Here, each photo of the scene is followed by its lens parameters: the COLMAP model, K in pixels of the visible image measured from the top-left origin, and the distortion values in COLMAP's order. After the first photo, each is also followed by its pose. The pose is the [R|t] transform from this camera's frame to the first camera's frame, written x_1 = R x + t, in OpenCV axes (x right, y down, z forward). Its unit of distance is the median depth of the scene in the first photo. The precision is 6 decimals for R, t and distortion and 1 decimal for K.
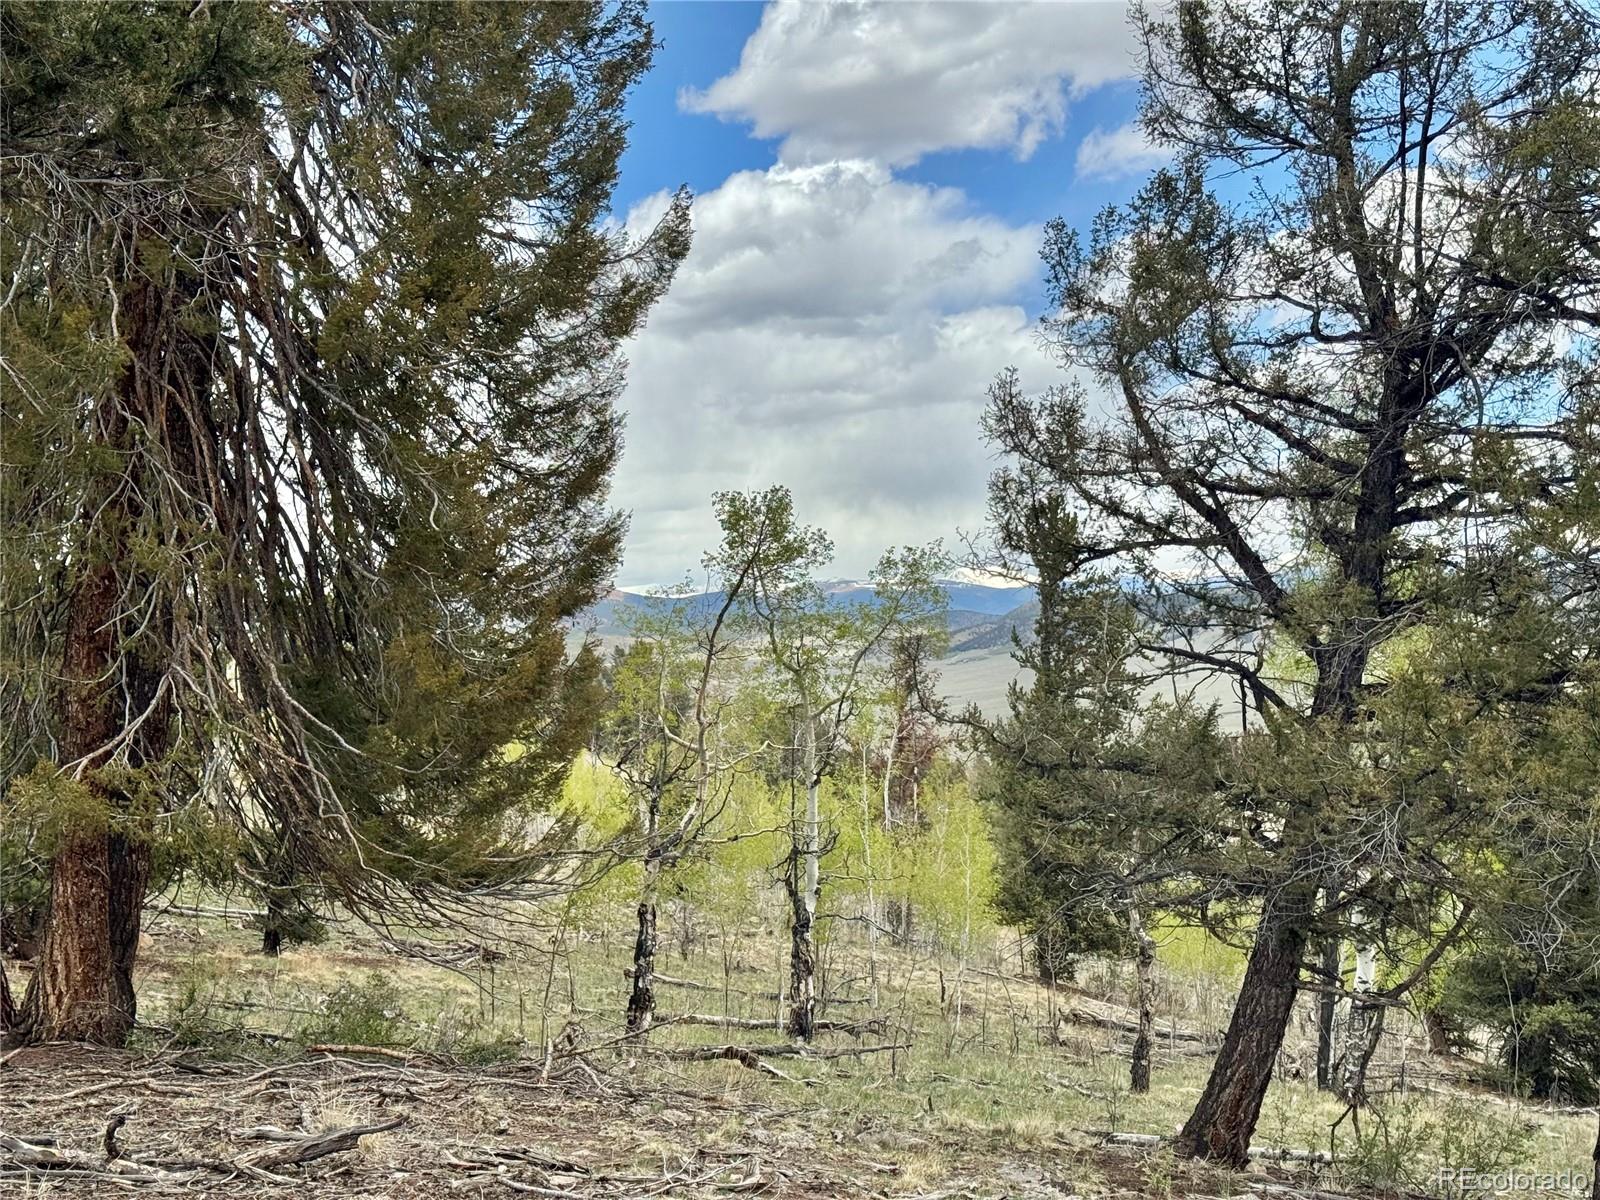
lens RADIAL K [[2215.2, 0, 802.3], [0, 2215.2, 592.4], [0, 0, 1]] dist [0.240985, -0.560756]
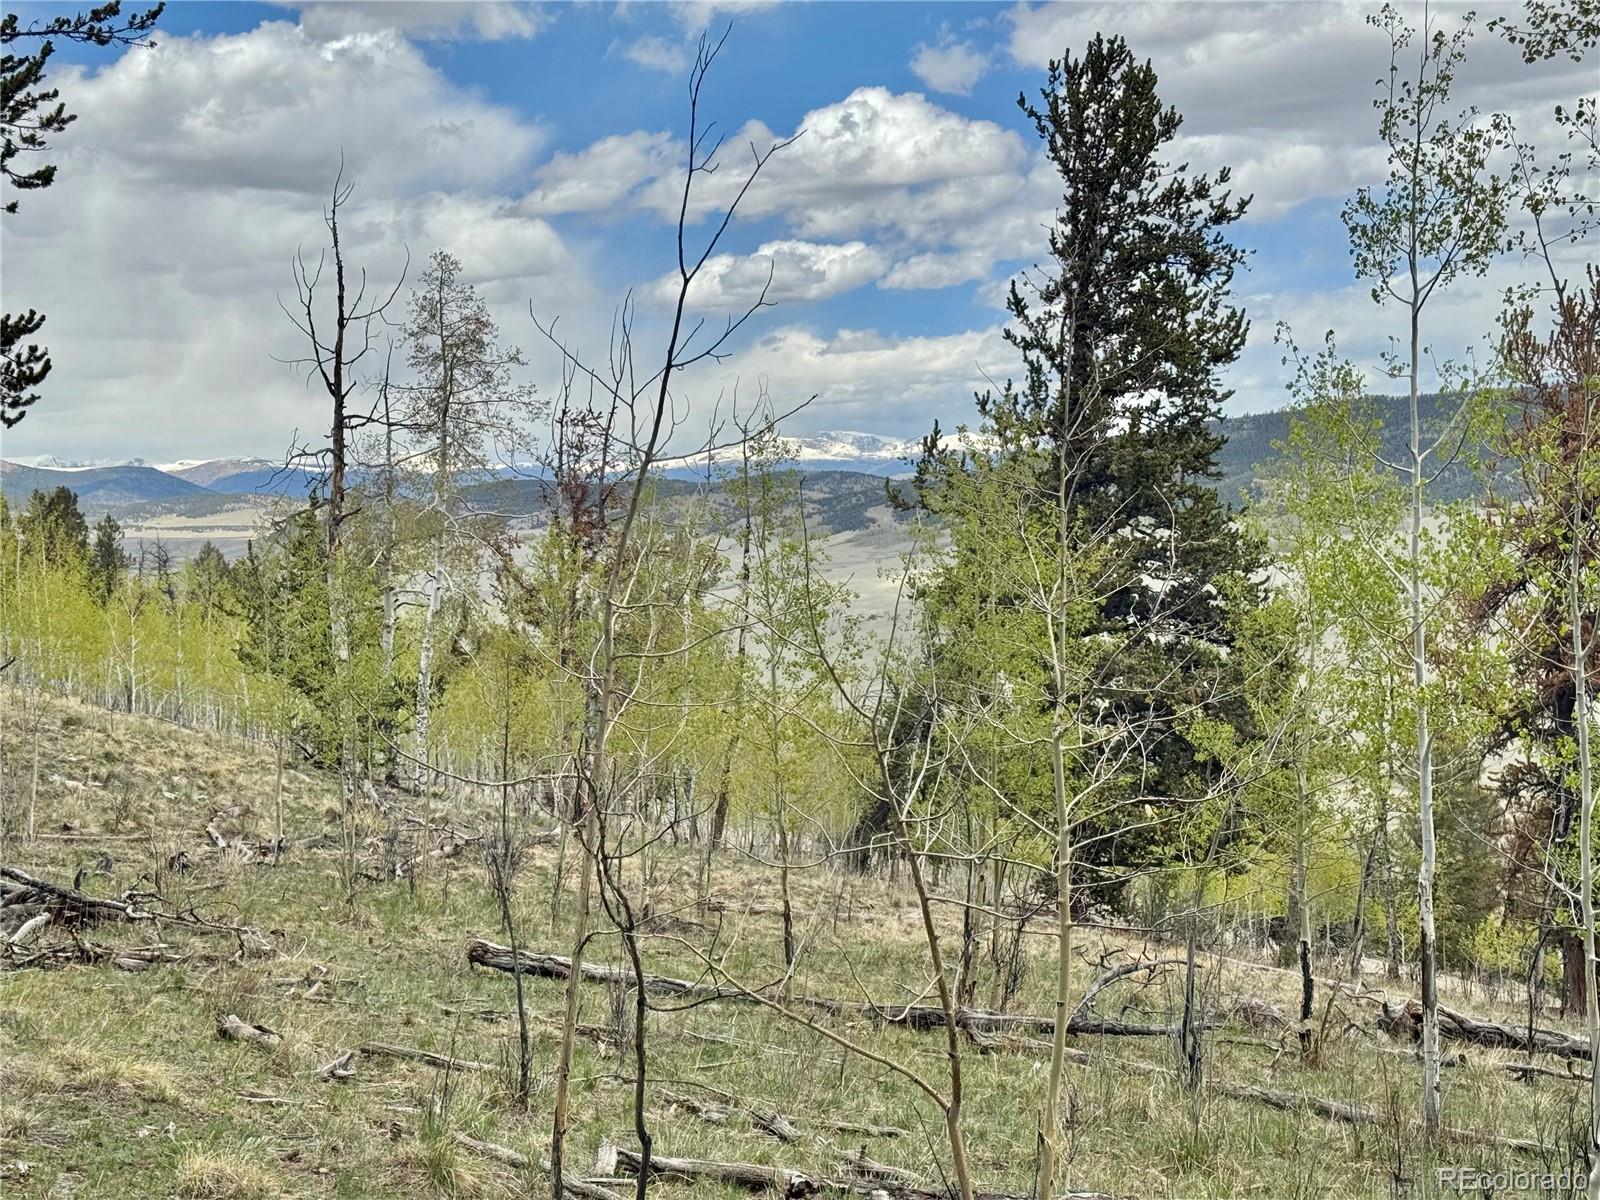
lens RADIAL K [[2209.2, 0, 800.0], [0, 2209.2, 600.0], [0, 0, 1]] dist [-0.156138, 2.031872]
pose [[0.966700, 0.016290, 0.255393, -0.155165], [-0.029987, 0.998307, 0.049830, 0.113390], [-0.254149, -0.055829, 0.965552, 0.794454]]
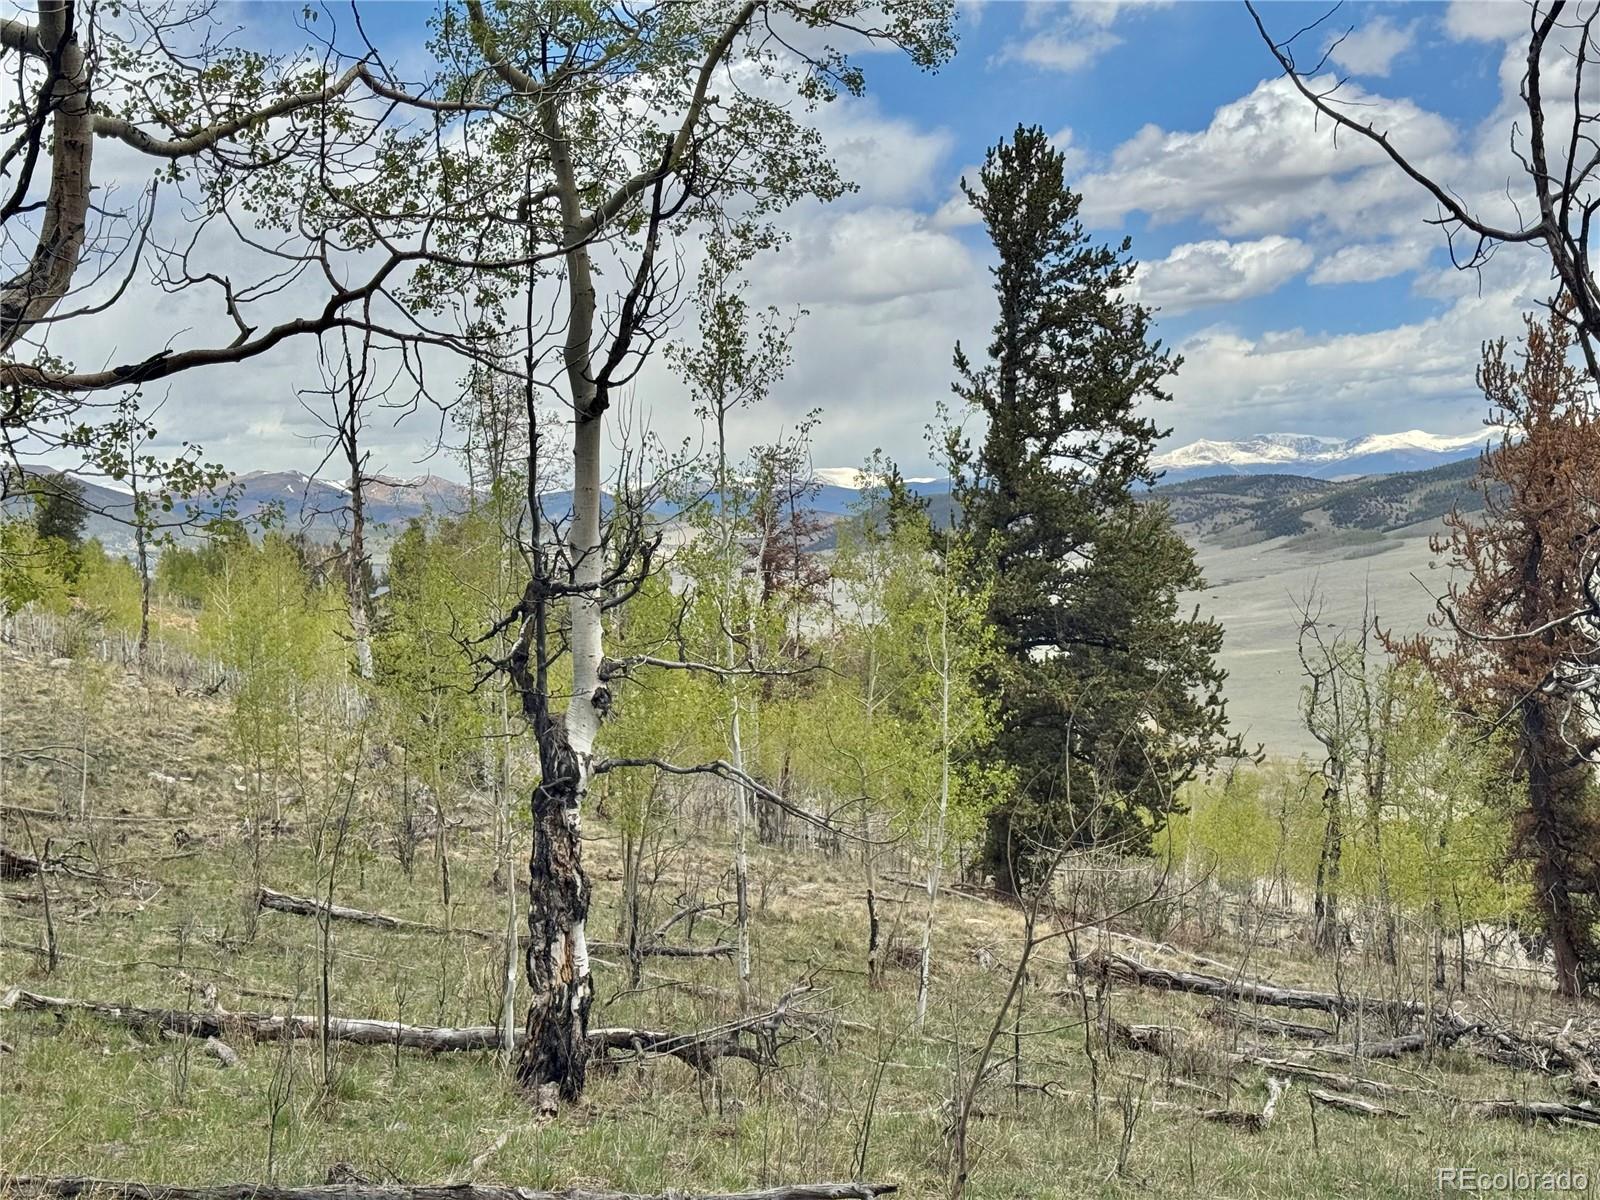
lens RADIAL K [[2215.2, 0, 802.3], [0, 2215.2, 592.4], [0, 0, 1]] dist [0.240985, -0.560756]
pose [[0.997802, 0.002526, 0.066218, 0.015536], [-0.005485, 0.998992, 0.044542, 0.096770], [-0.066039, -0.044807, 0.996810, 0.607694]]
